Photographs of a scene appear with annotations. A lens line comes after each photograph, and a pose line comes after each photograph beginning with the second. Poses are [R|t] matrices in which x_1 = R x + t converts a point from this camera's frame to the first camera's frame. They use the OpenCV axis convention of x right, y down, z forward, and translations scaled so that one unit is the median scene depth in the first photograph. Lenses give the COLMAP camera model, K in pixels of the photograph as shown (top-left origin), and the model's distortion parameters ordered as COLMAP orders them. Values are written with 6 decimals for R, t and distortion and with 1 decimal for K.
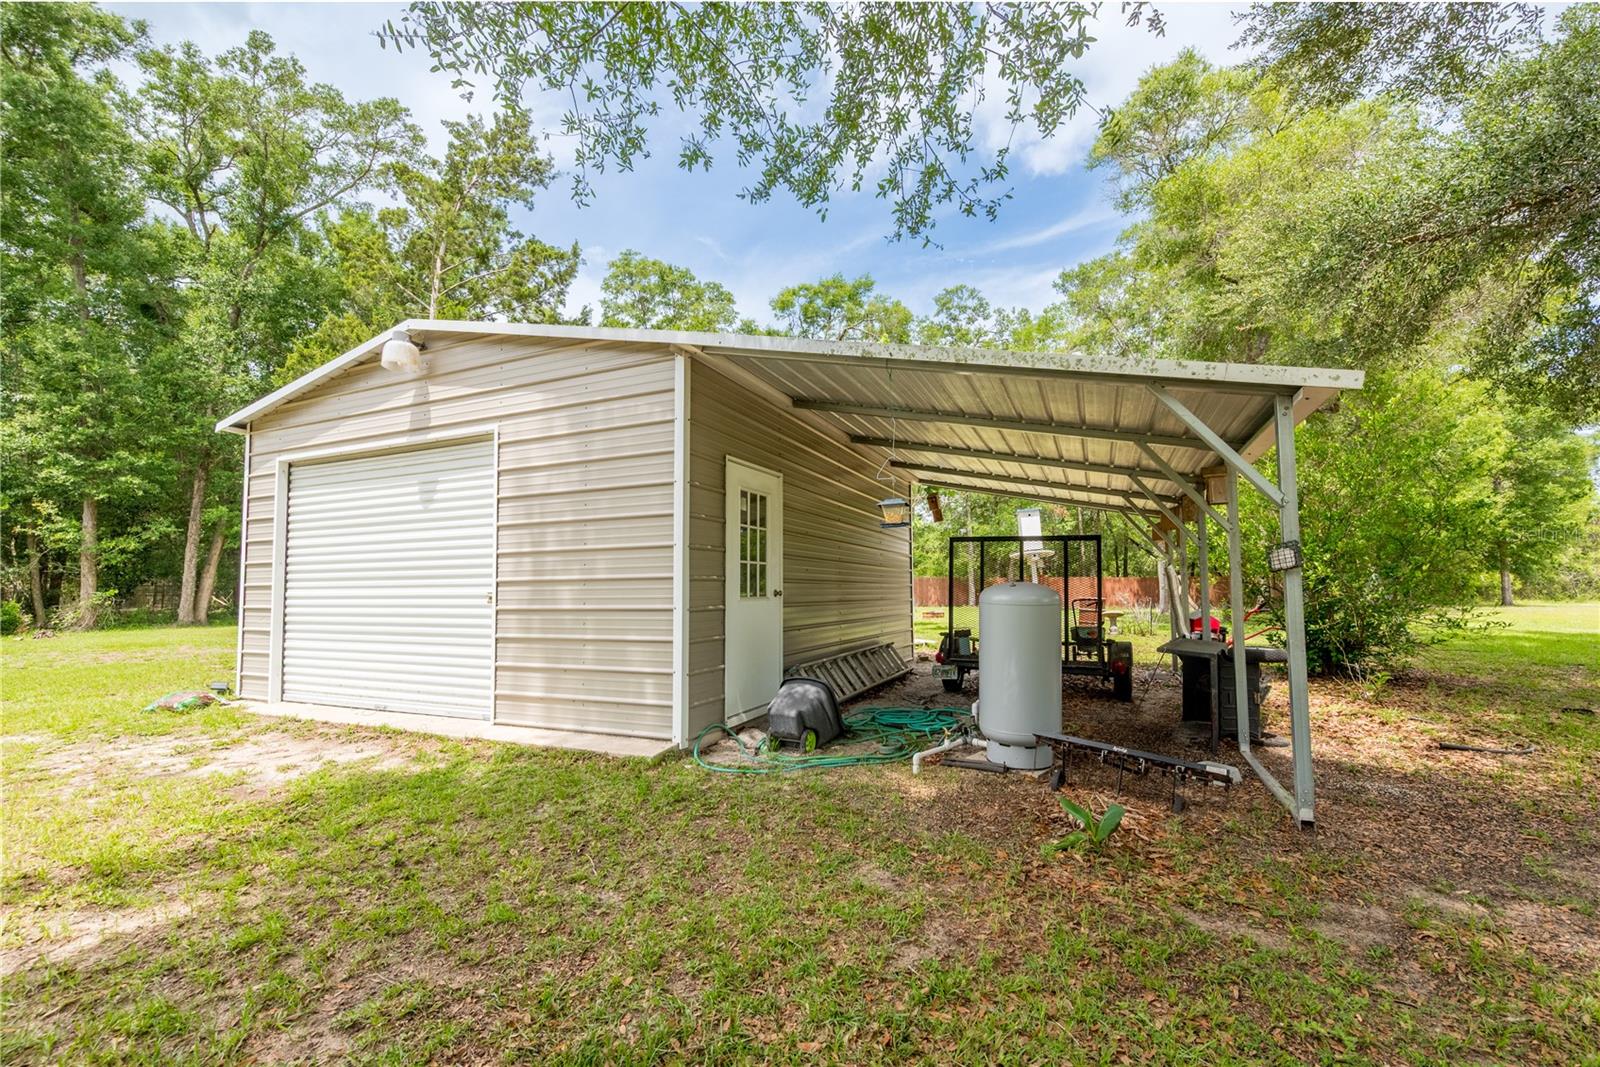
lens RADIAL K [[673.6, 0, 798.7], [0, 673.6, 559.2], [0, 0, 1]] dist [-0.002173, -0.000672]
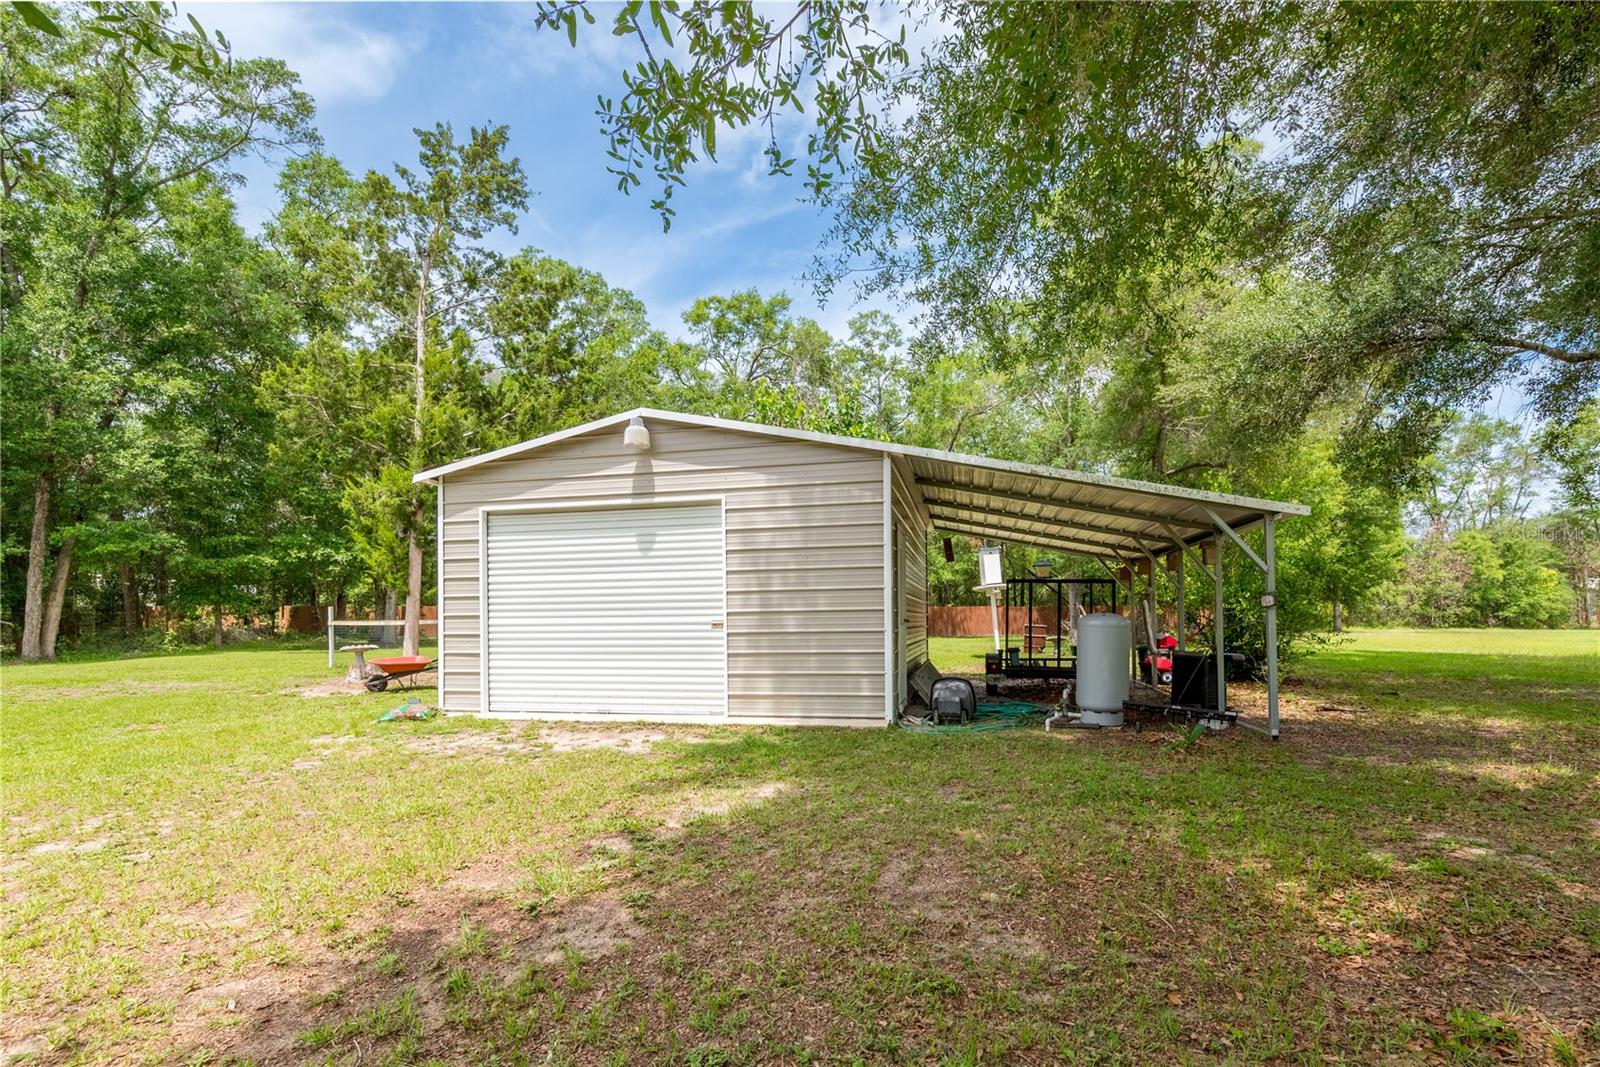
lens RADIAL K [[731.9, 0, 801.8], [0, 731.9, 616.3], [0, 0, 1]] dist [-0.001195, -0.000800]
pose [[0.983223, -0.001066, 0.182406, -0.345001], [-0.006500, 0.999143, 0.040875, -0.012115], [-0.182293, -0.041375, 0.982373, -0.288558]]
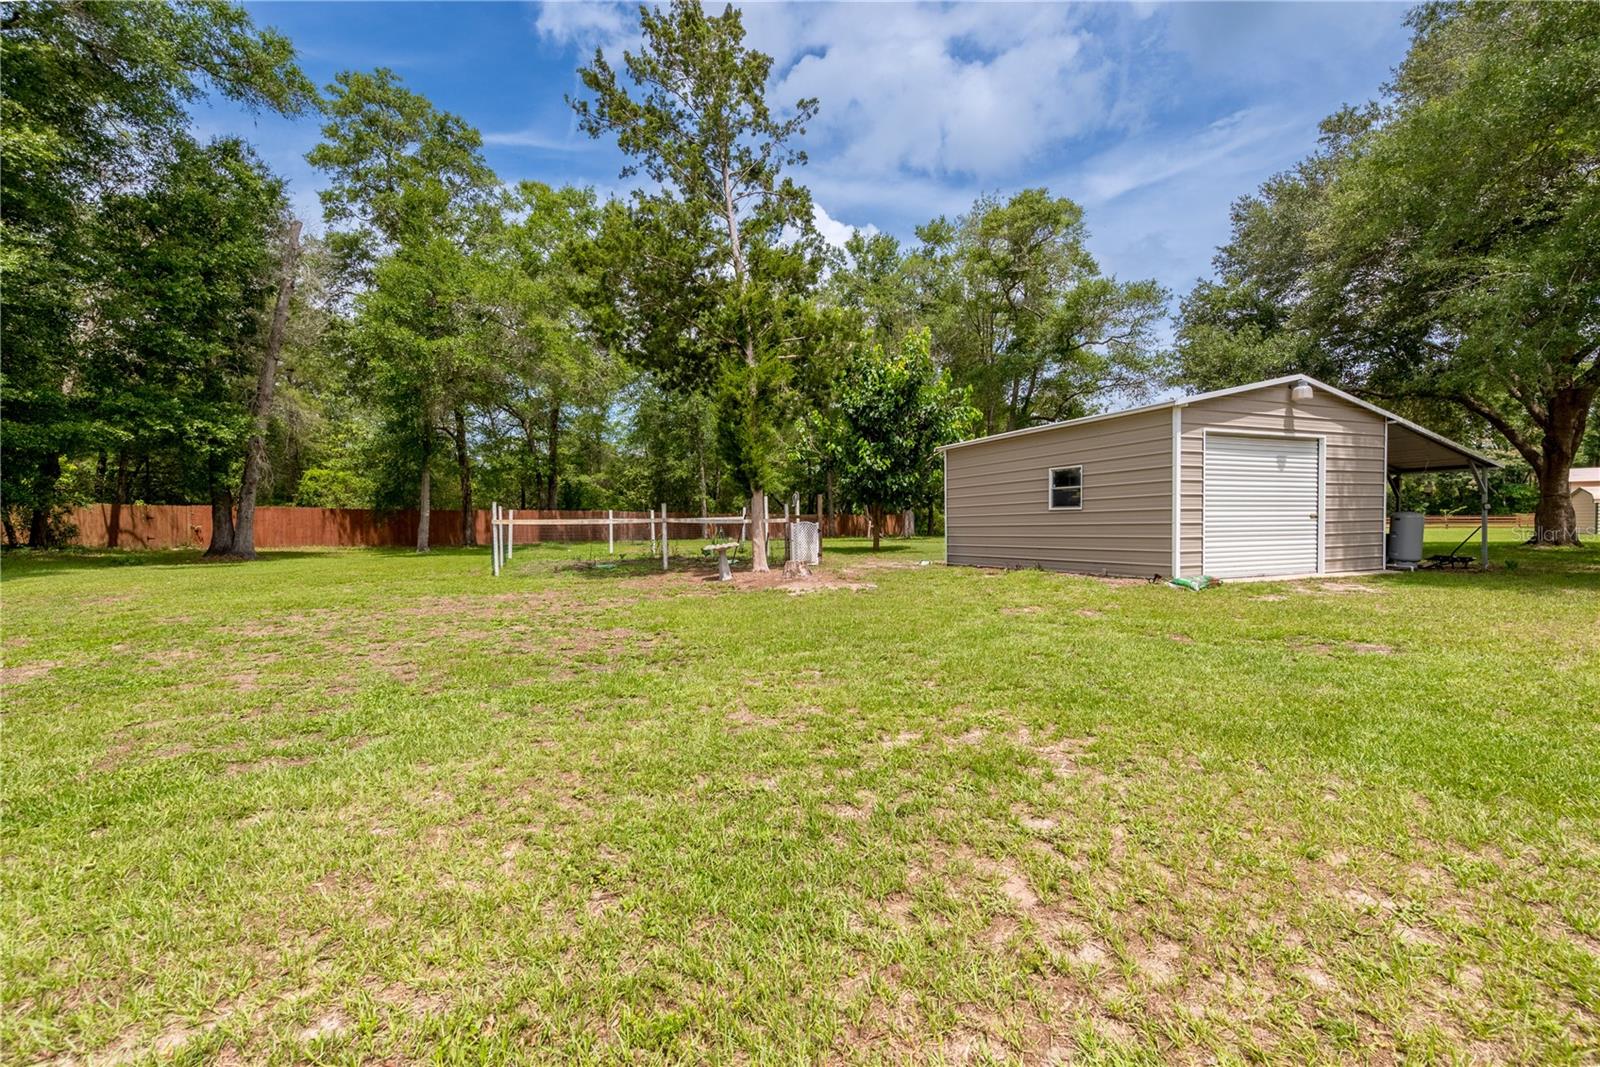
lens RADIAL K [[673.6, 0, 798.7], [0, 673.6, 559.2], [0, 0, 1]] dist [-0.002173, -0.000672]
pose [[0.701622, -0.034896, 0.711695, -1.961136], [-0.028302, 0.996647, 0.076770, 0.046771], [-0.711987, -0.074006, 0.698281, 0.411566]]
